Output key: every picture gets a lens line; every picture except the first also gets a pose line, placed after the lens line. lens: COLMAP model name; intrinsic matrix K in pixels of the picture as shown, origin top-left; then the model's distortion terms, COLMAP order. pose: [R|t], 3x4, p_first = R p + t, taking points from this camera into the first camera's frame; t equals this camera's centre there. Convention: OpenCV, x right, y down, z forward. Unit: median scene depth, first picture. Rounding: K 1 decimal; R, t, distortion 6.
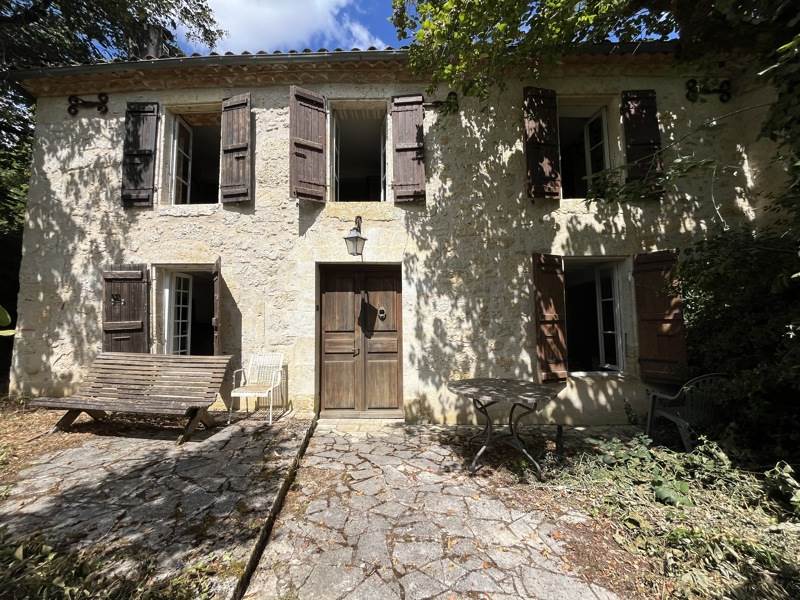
lens RADIAL K [[319.7, 0, 399.5], [0, 319.7, 301.0], [0, 0, 1]] dist [-0.003618, 0.000054]
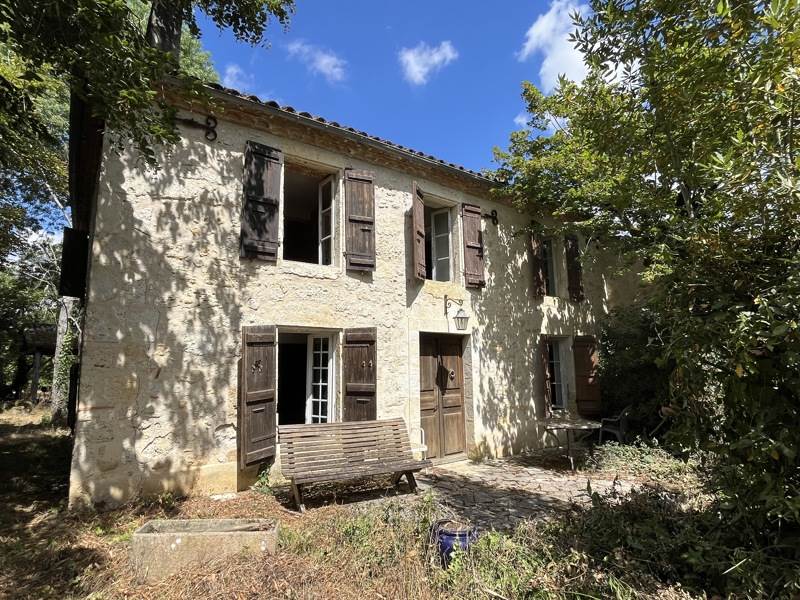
lens RADIAL K [[416.6, 0, 402.8], [0, 416.6, 299.6], [0, 0, 1]] dist [-0.005989, -0.002970]
pose [[0.796190, 0.086688, 0.598805, -1.204564], [-0.043657, 0.995334, -0.086045, -0.100840], [-0.603470, 0.042366, 0.796259, -0.172512]]
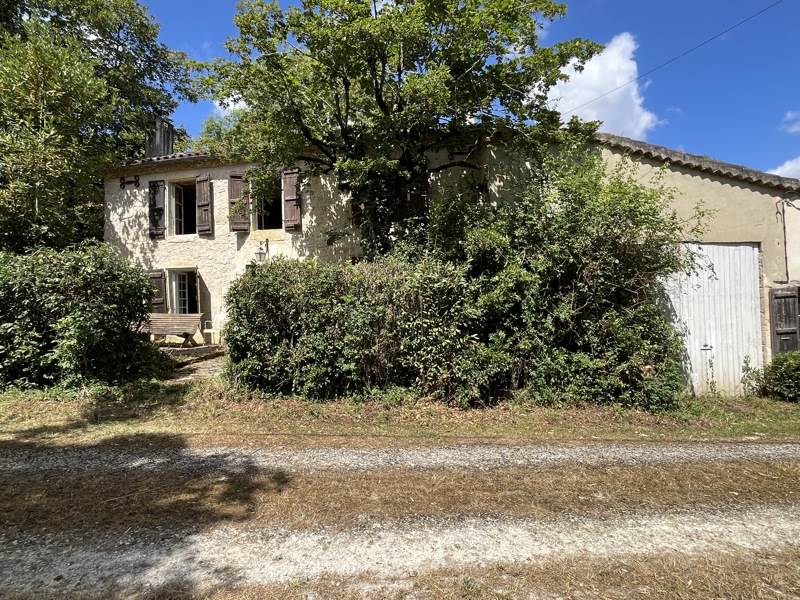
lens RADIAL K [[416.6, 0, 400.8], [0, 416.6, 301.8], [0, 0, 1]] dist [-0.005989, -0.002970]
pose [[0.989297, -0.021818, -0.144272, 0.960357], [0.029452, 0.998265, 0.050992, -0.004681], [0.142909, -0.054695, 0.988223, -1.257518]]
